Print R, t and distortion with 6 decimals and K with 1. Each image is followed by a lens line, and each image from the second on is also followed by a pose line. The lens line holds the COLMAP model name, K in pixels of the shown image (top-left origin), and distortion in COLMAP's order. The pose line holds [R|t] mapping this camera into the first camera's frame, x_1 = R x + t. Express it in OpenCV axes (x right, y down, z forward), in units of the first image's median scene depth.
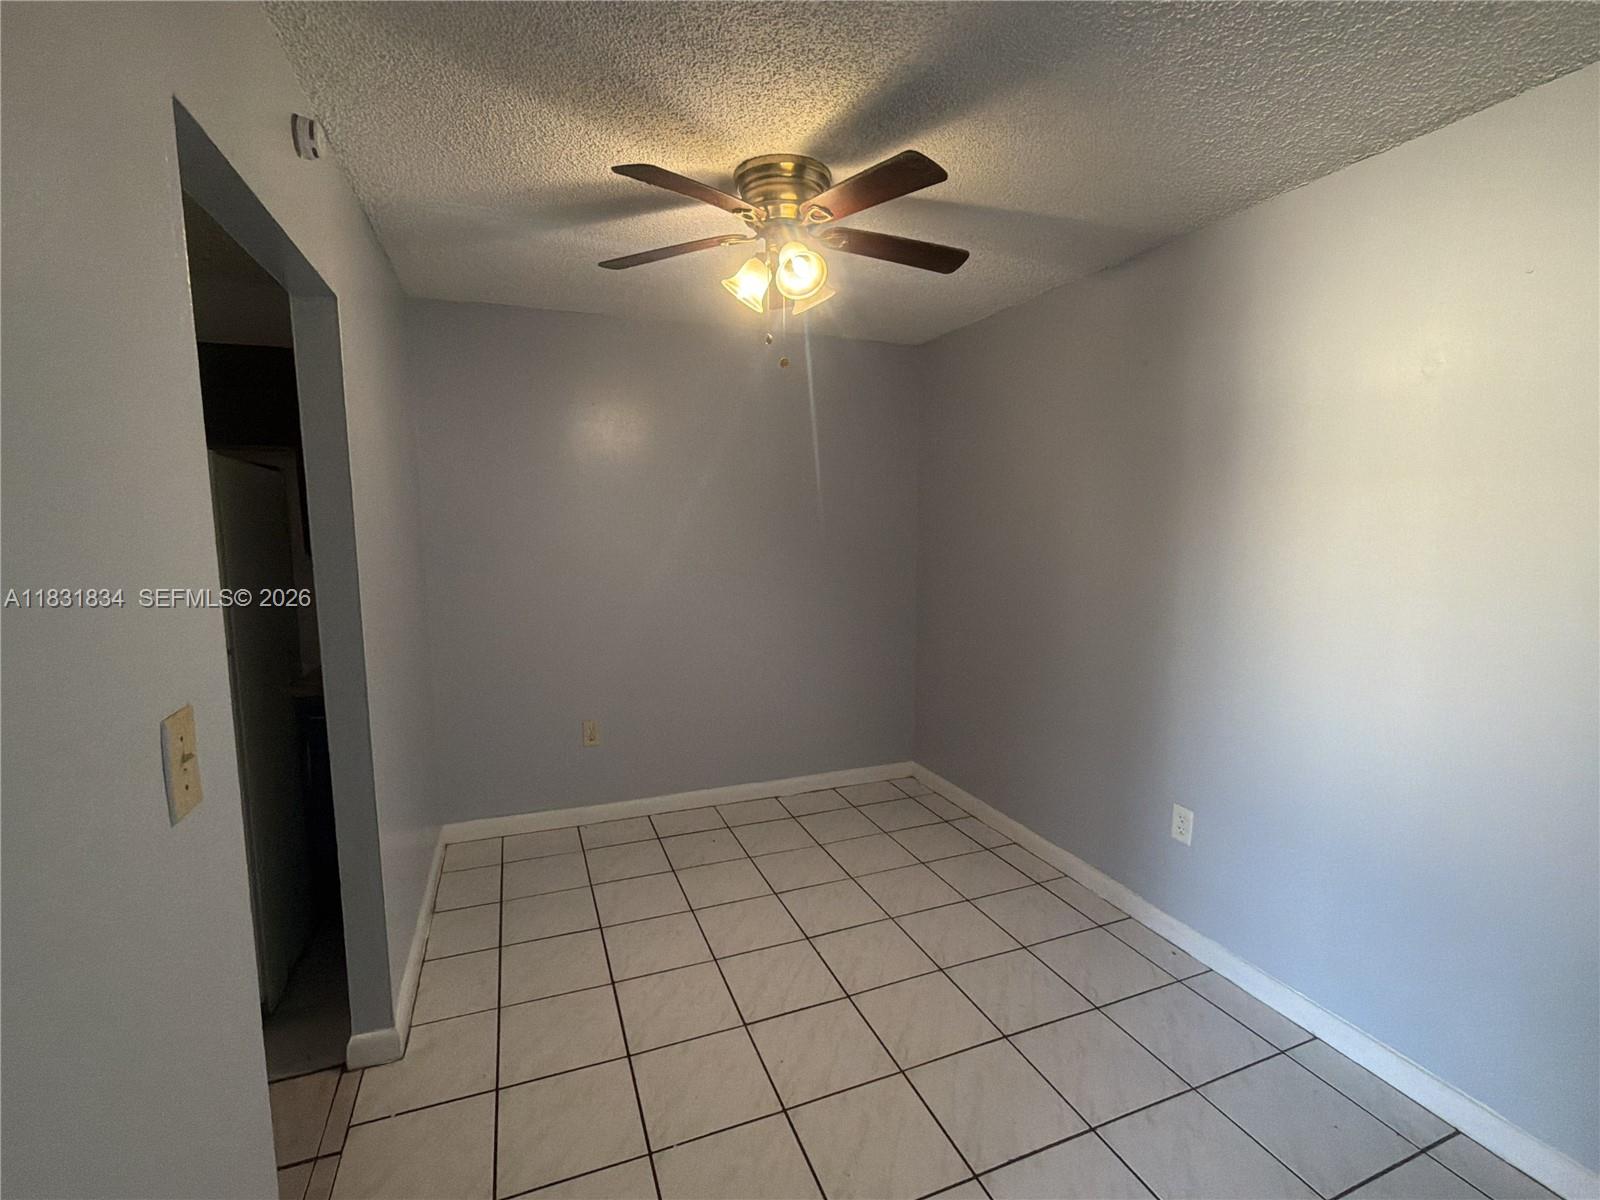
lens RADIAL K [[726.1, 0, 805.3], [0, 726.1, 601.5], [0, 0, 1]] dist [-0.000239, 0.001415]
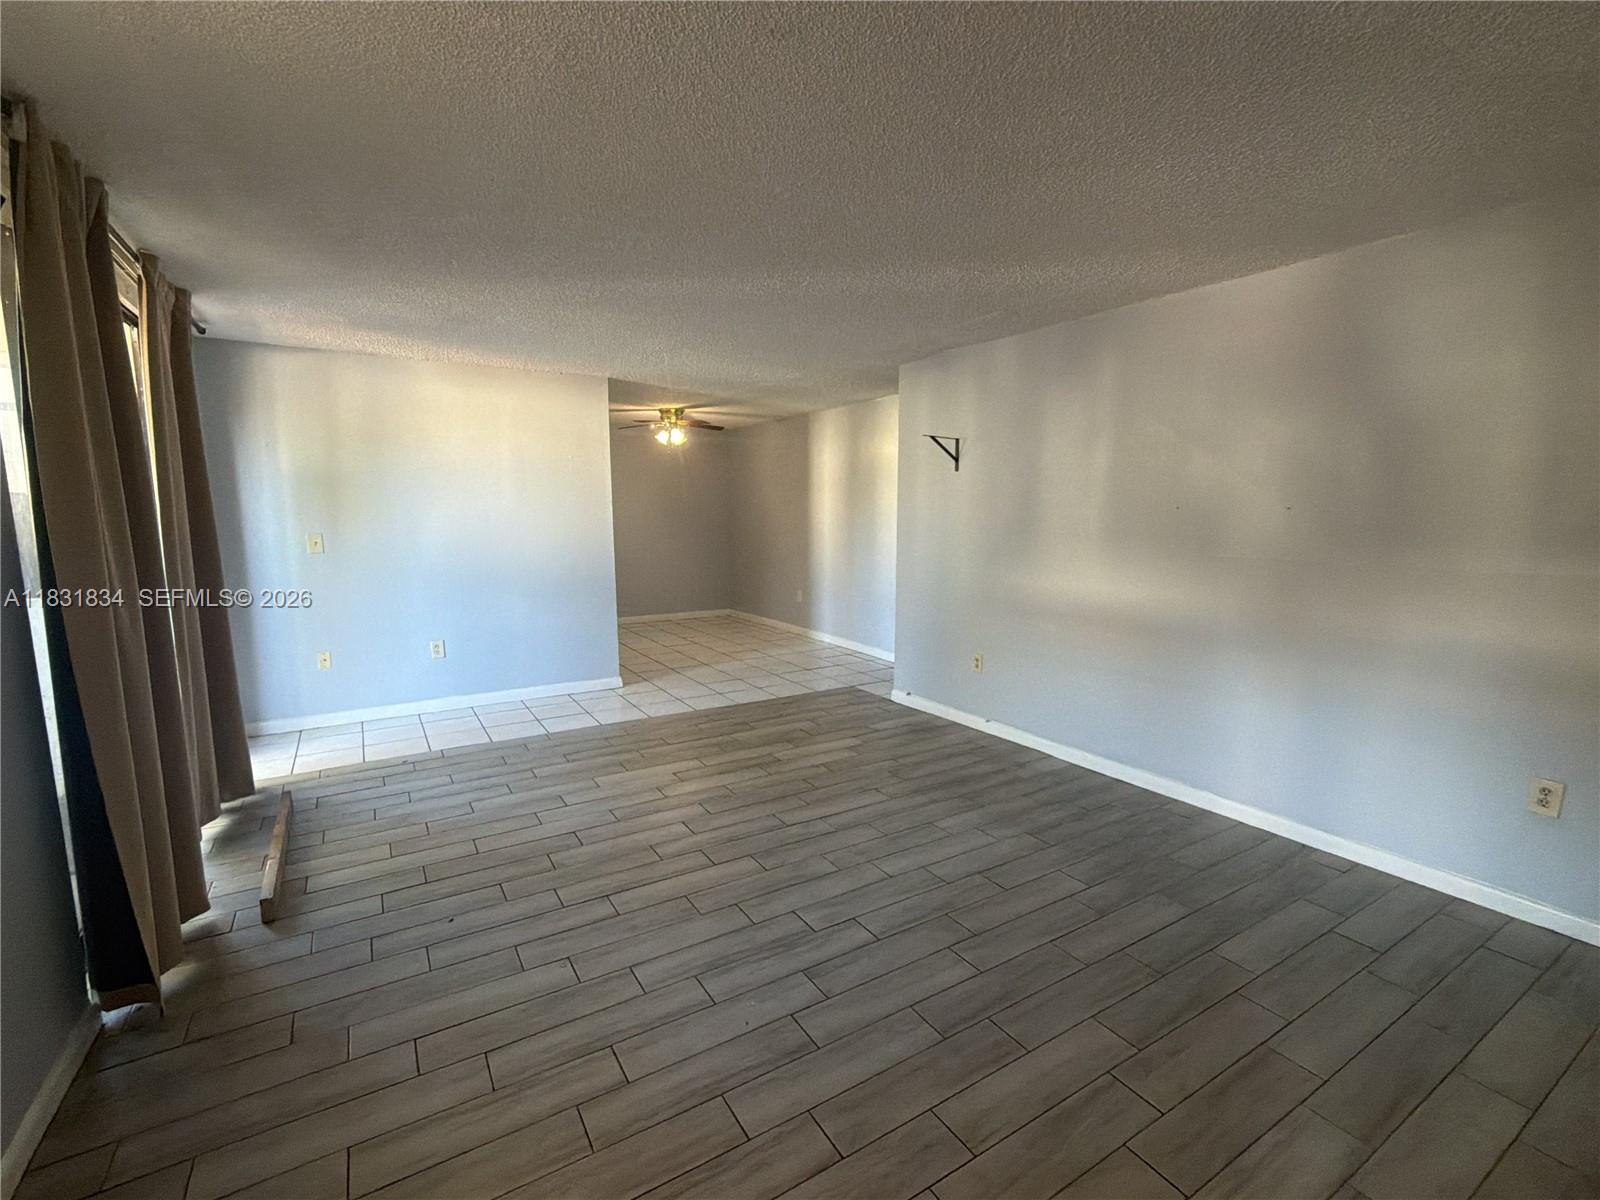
lens RADIAL K [[726.1, 0, 804.3], [0, 726.1, 596.4], [0, 0, 1]] dist [-0.000239, 0.001415]
pose [[0.984795, -0.032642, 0.170624, -0.023775], [0.031144, 0.999449, 0.011451, 0.289284], [-0.170903, -0.005963, 0.985270, -2.389553]]
